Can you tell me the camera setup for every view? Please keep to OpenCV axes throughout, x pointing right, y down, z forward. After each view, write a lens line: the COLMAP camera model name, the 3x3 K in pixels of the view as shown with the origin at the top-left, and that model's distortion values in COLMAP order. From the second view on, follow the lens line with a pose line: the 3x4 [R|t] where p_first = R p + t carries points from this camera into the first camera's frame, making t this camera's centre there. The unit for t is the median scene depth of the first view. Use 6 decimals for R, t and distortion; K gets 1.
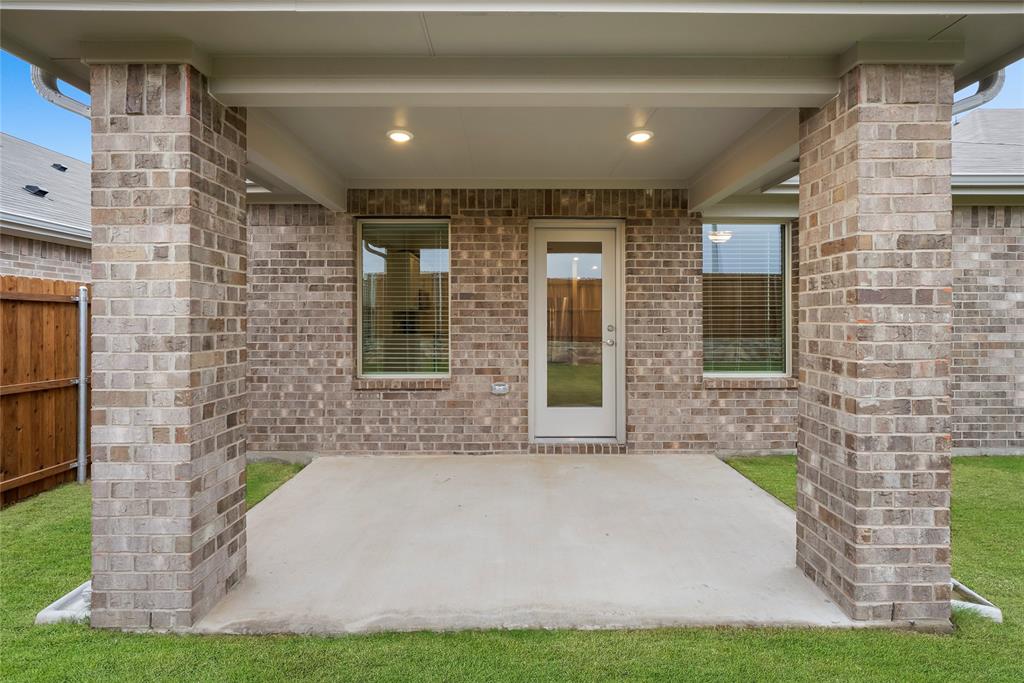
lens RADIAL K [[467.4, 0, 506.8], [0, 467.4, 319.2], [0, 0, 1]] dist [-0.003170, -0.000312]
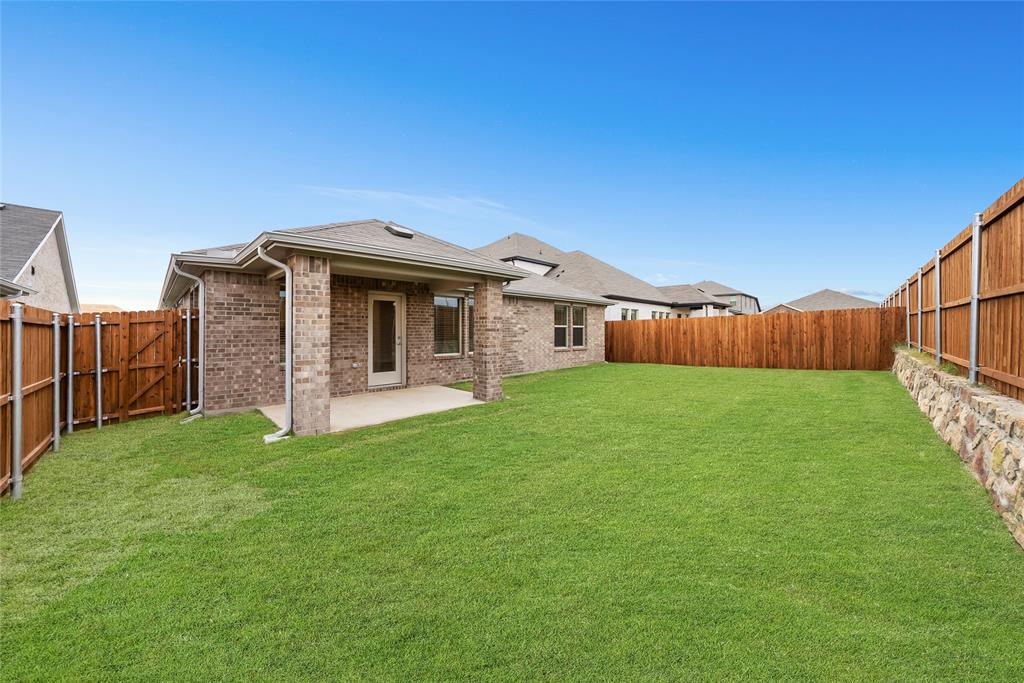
lens RADIAL K [[351.3, 0, 517.1], [0, 351.3, 337.8], [0, 0, 1]] dist [0.002517, 0.000263]
pose [[0.704915, -0.014506, 0.709144, -0.675144], [-0.002390, 0.999737, 0.022825, -0.024045], [-0.709288, -0.017785, 0.704695, -0.745603]]
